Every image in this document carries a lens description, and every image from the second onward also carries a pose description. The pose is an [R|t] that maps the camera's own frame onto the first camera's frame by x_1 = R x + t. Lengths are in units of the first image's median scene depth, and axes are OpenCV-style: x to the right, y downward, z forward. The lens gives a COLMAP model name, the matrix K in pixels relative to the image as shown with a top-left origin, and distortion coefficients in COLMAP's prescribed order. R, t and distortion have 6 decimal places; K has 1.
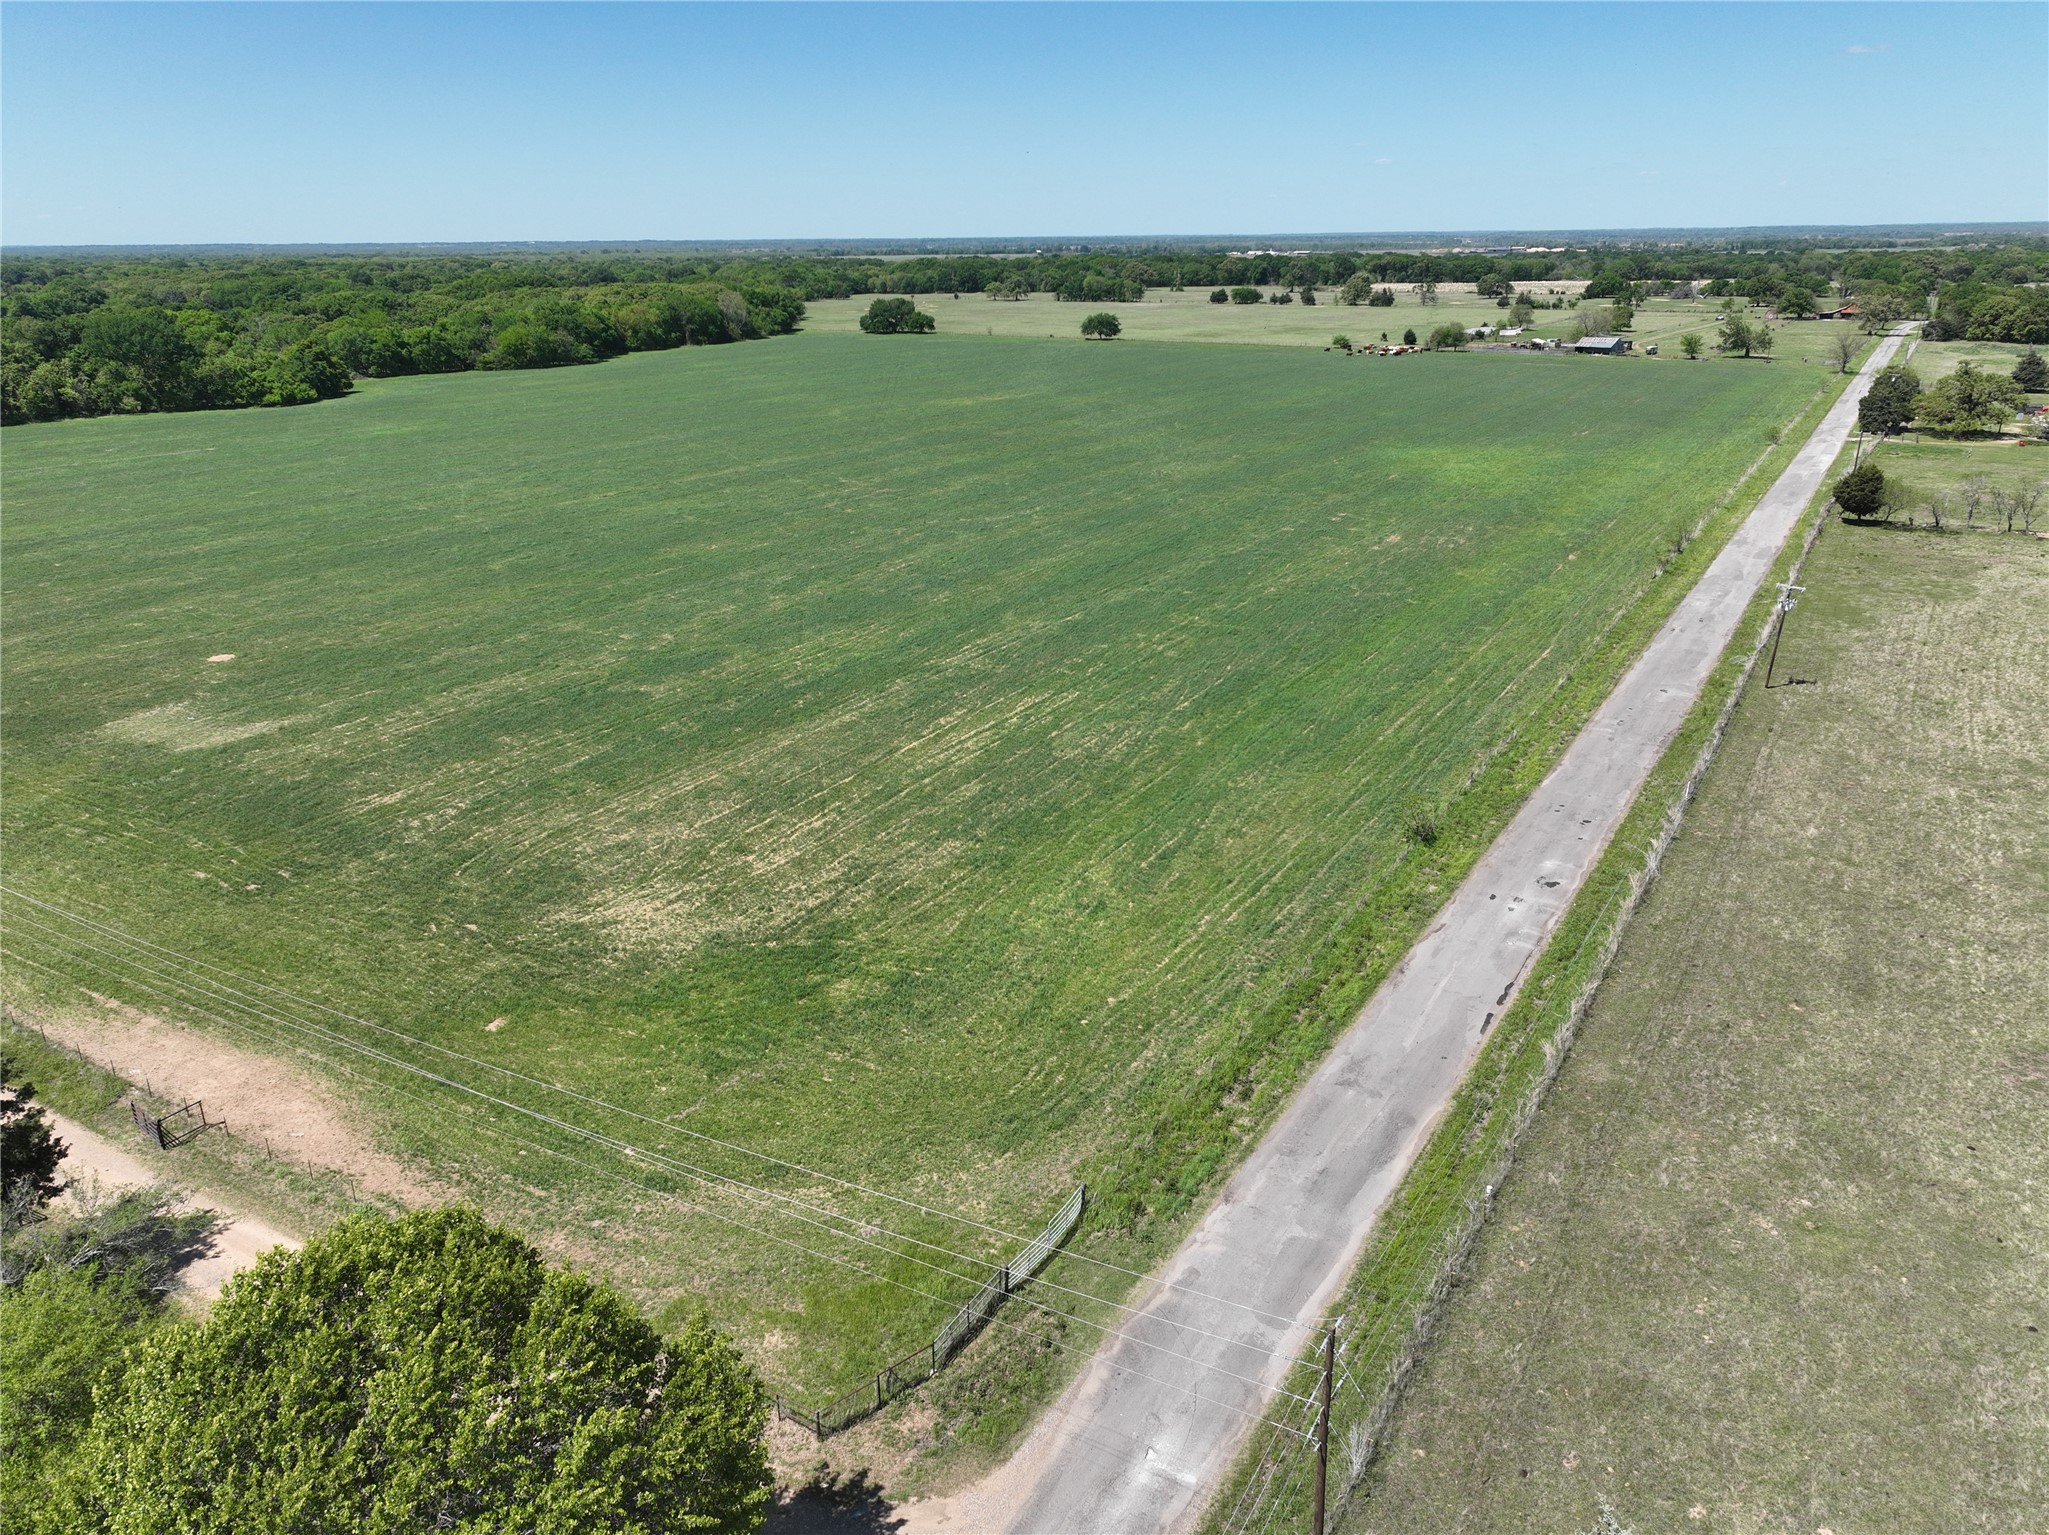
lens RADIAL K [[1443.4, 0, 1024.5], [0, 1443.4, 765.9], [0, 0, 1]] dist [0.000795, 0.013039]
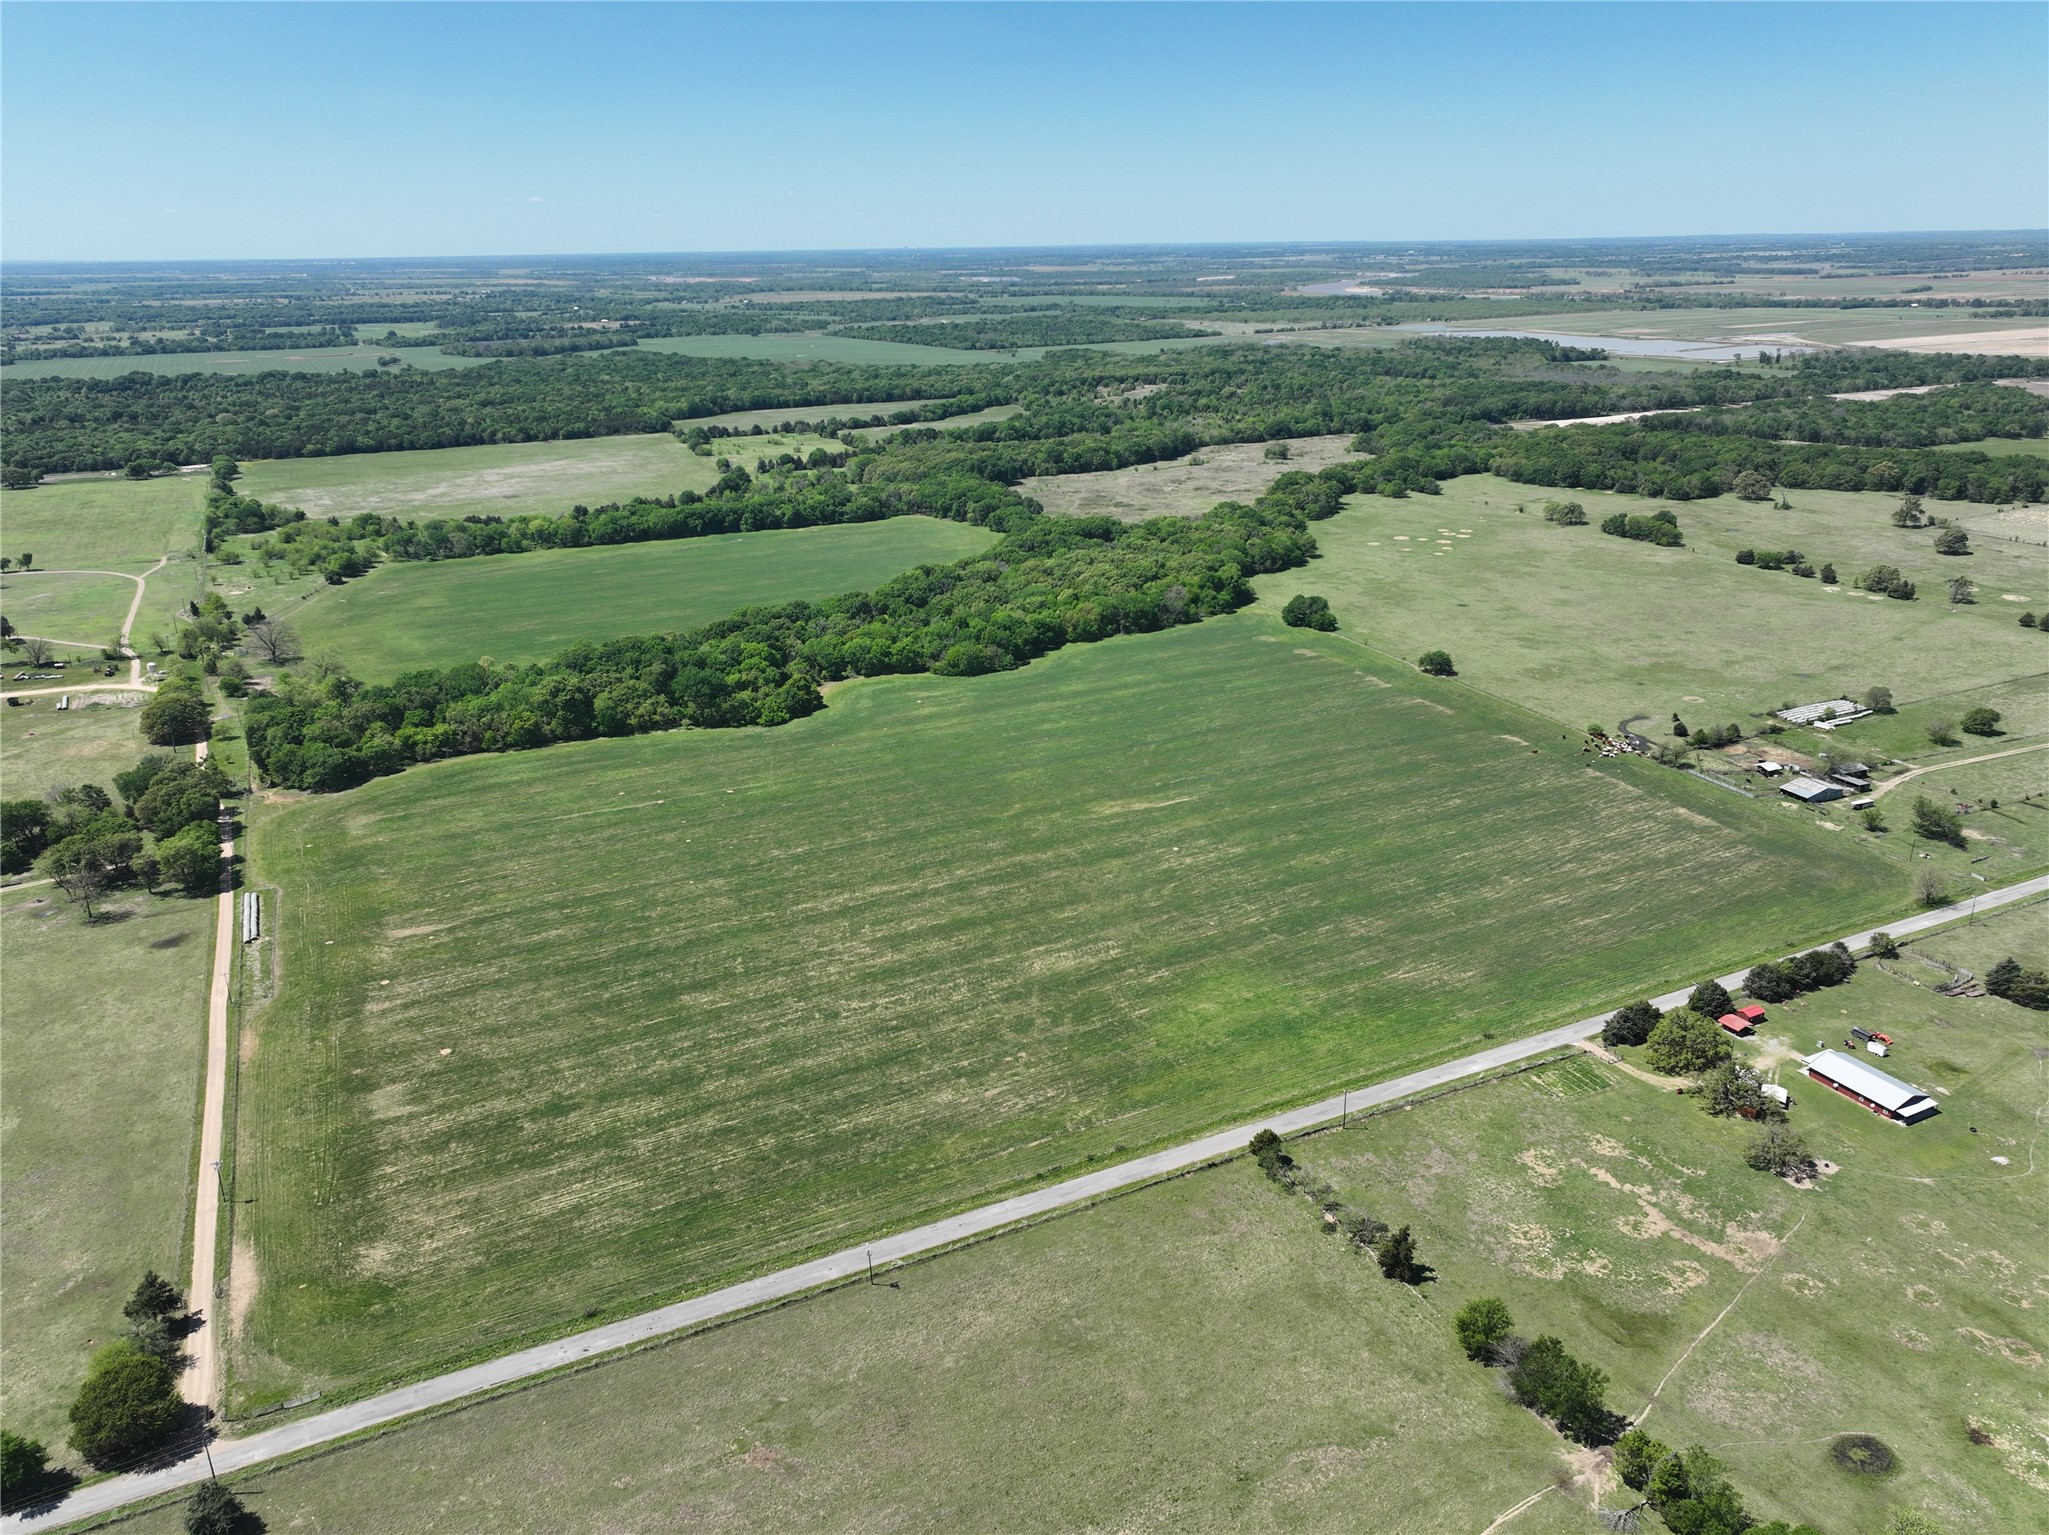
lens RADIAL K [[1443.4, 0, 1029.6], [0, 1443.4, 766.8], [0, 0, 1]] dist [0.000795, 0.013039]
pose [[0.839672, 0.184864, -0.510663, 1.784578], [-0.178890, 0.981956, 0.061330, -1.057593], [0.512786, 0.039856, 0.857591, -0.816696]]
